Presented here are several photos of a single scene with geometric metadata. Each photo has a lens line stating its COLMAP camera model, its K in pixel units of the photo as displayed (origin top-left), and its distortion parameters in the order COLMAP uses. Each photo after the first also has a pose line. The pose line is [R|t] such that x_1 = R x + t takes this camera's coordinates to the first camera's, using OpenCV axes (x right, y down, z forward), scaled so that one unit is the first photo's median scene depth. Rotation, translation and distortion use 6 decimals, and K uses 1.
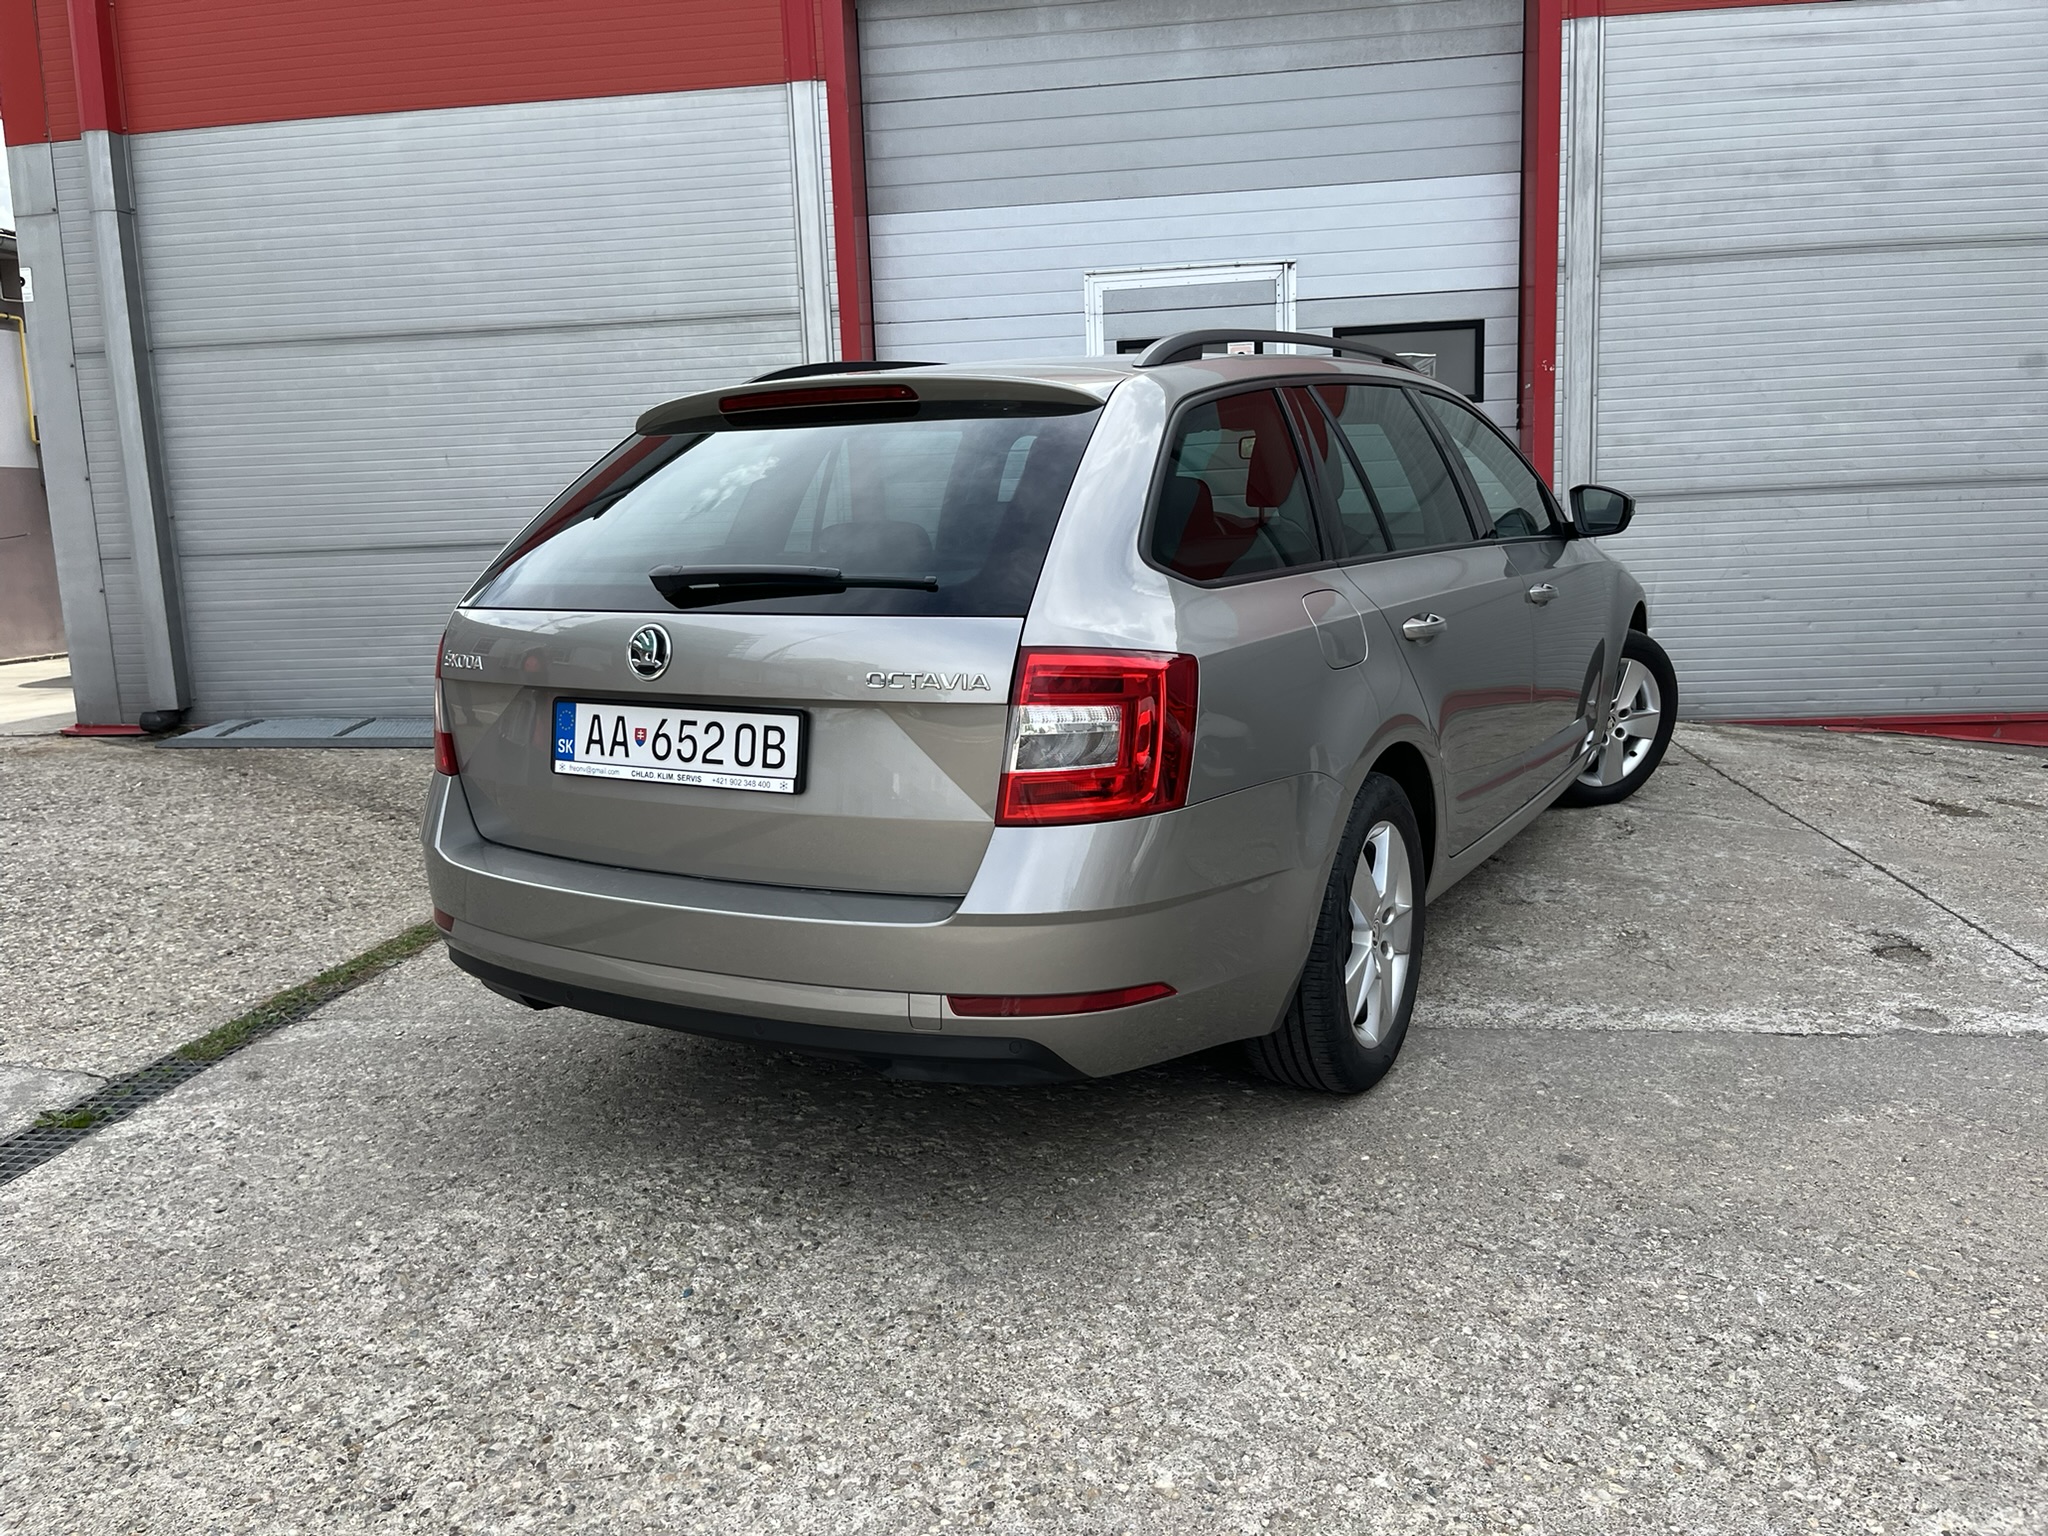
lens RADIAL K [[1561.3, 0, 1006.2], [0, 1561.3, 773.7], [0, 0, 1]] dist [0.056447, -0.091026]
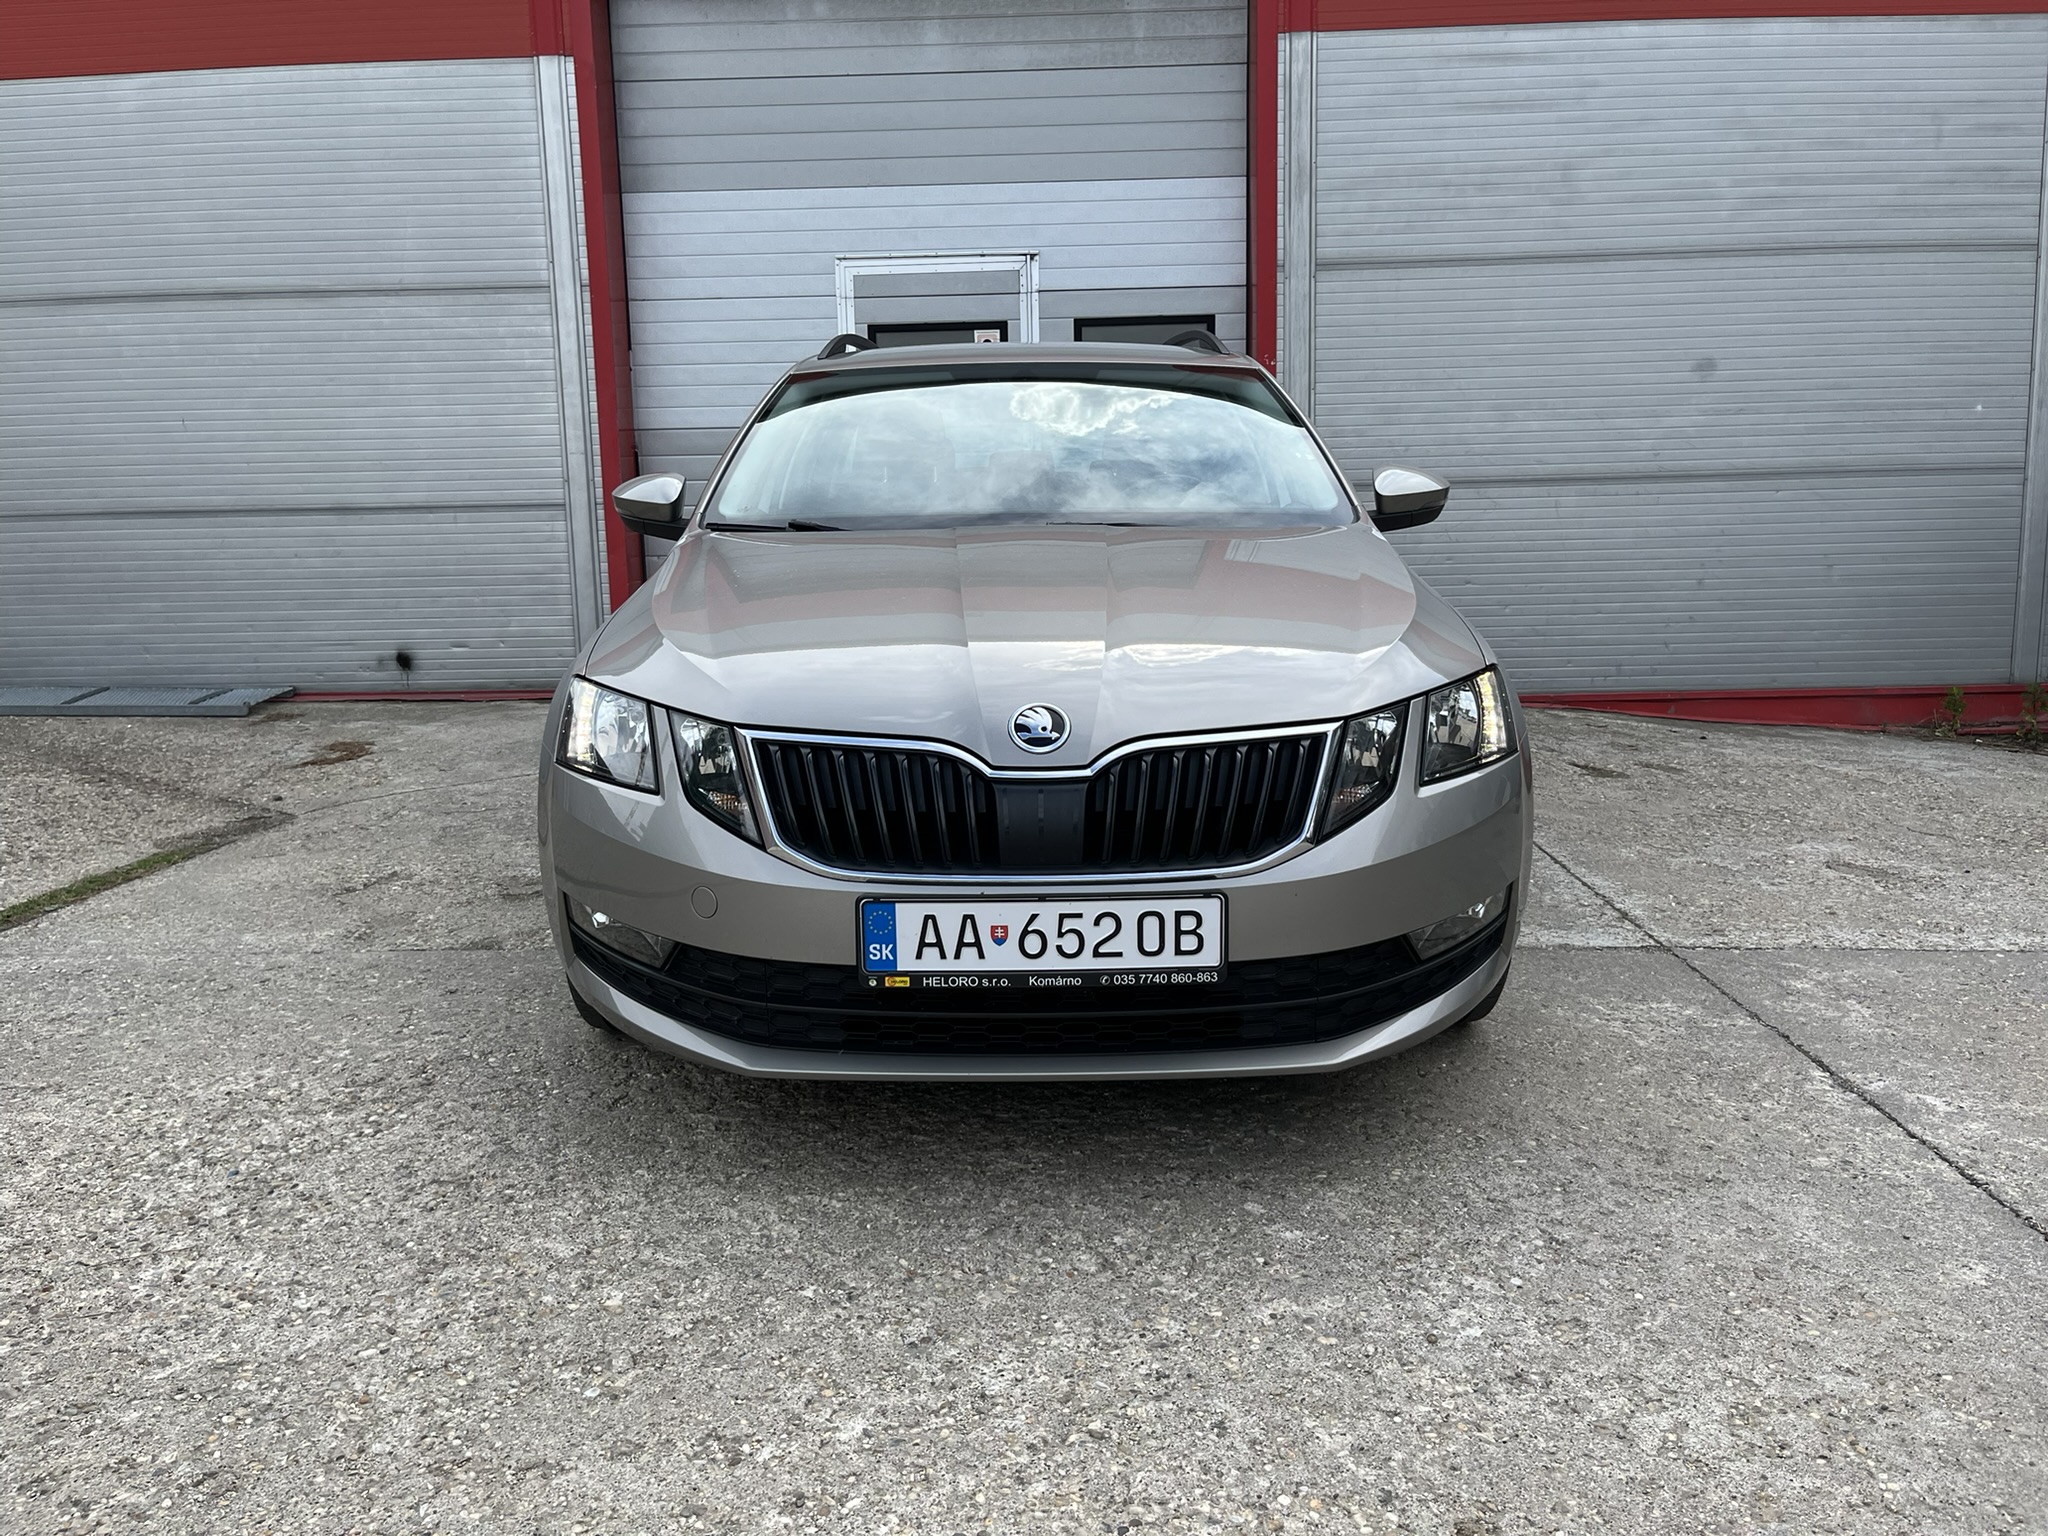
lens RADIAL K [[1559.3, 0, 1015.4], [0, 1559.3, 775.5], [0, 0, 1]] dist [0.042586, -0.056018]
pose [[0.994885, 0.002241, 0.100991, 0.079696], [-0.002356, 0.999997, 0.001023, 0.022843], [-0.100988, -0.001256, 0.994887, -0.038093]]
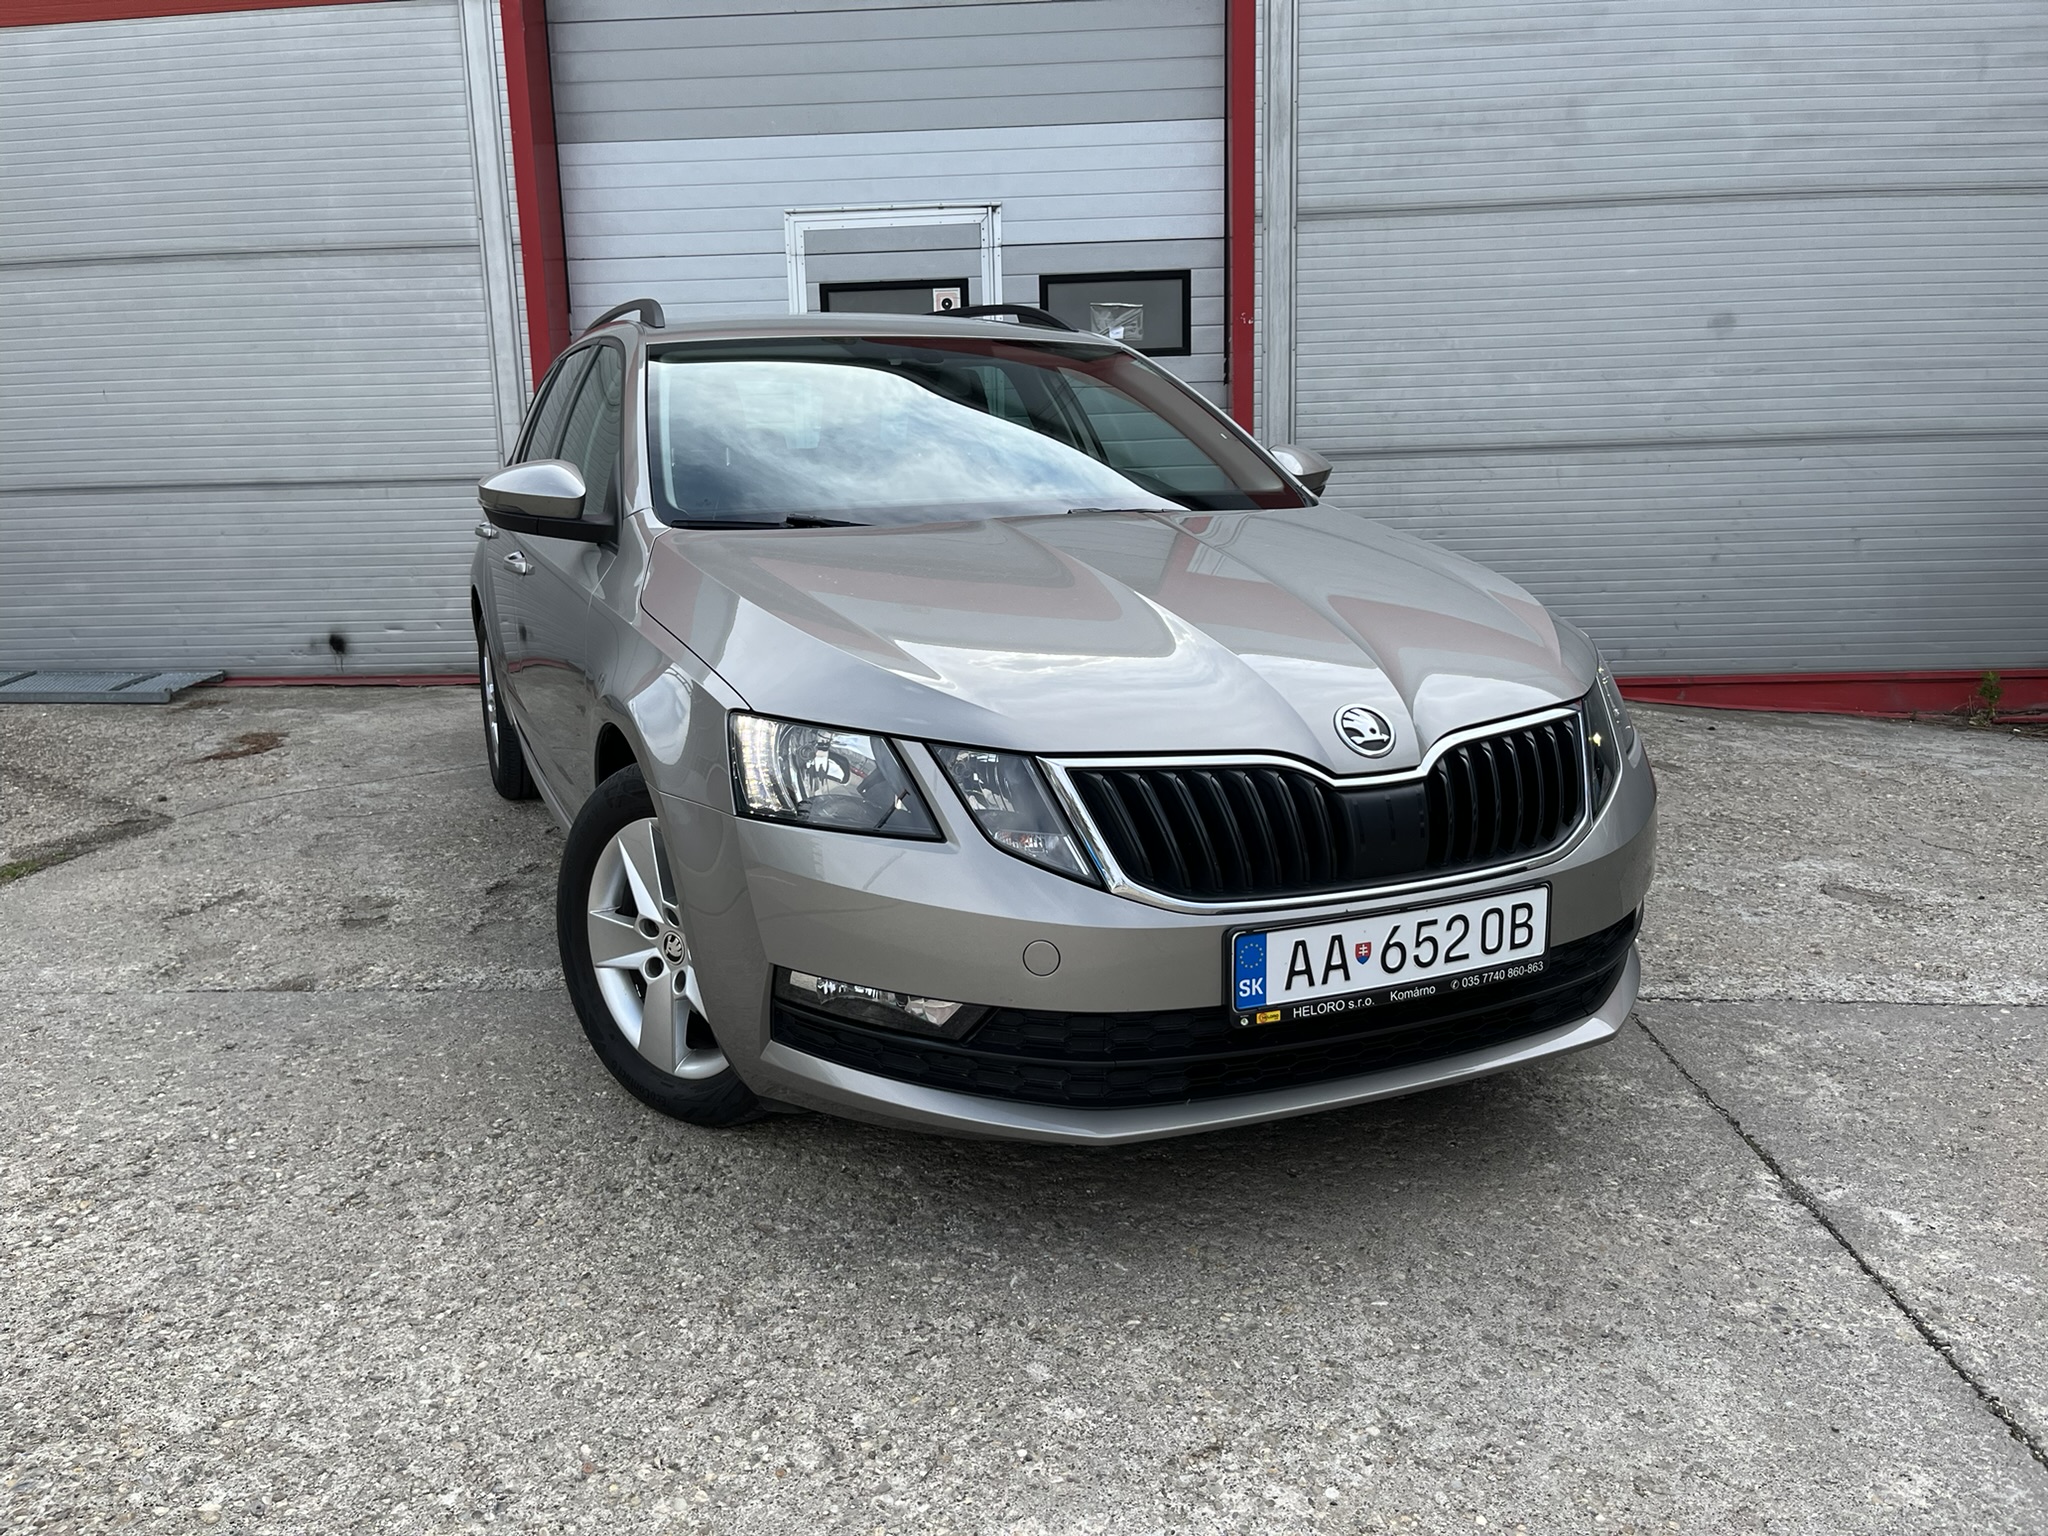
lens RADIAL K [[1563.5, 0, 1003.7], [0, 1563.5, 791.0], [0, 0, 1]] dist [0.052418, -0.072710]
pose [[0.997568, 0.000676, 0.069694, 0.144997], [-0.003075, 0.999406, 0.034321, 0.002360], [-0.069630, -0.034452, 0.996978, 0.023678]]
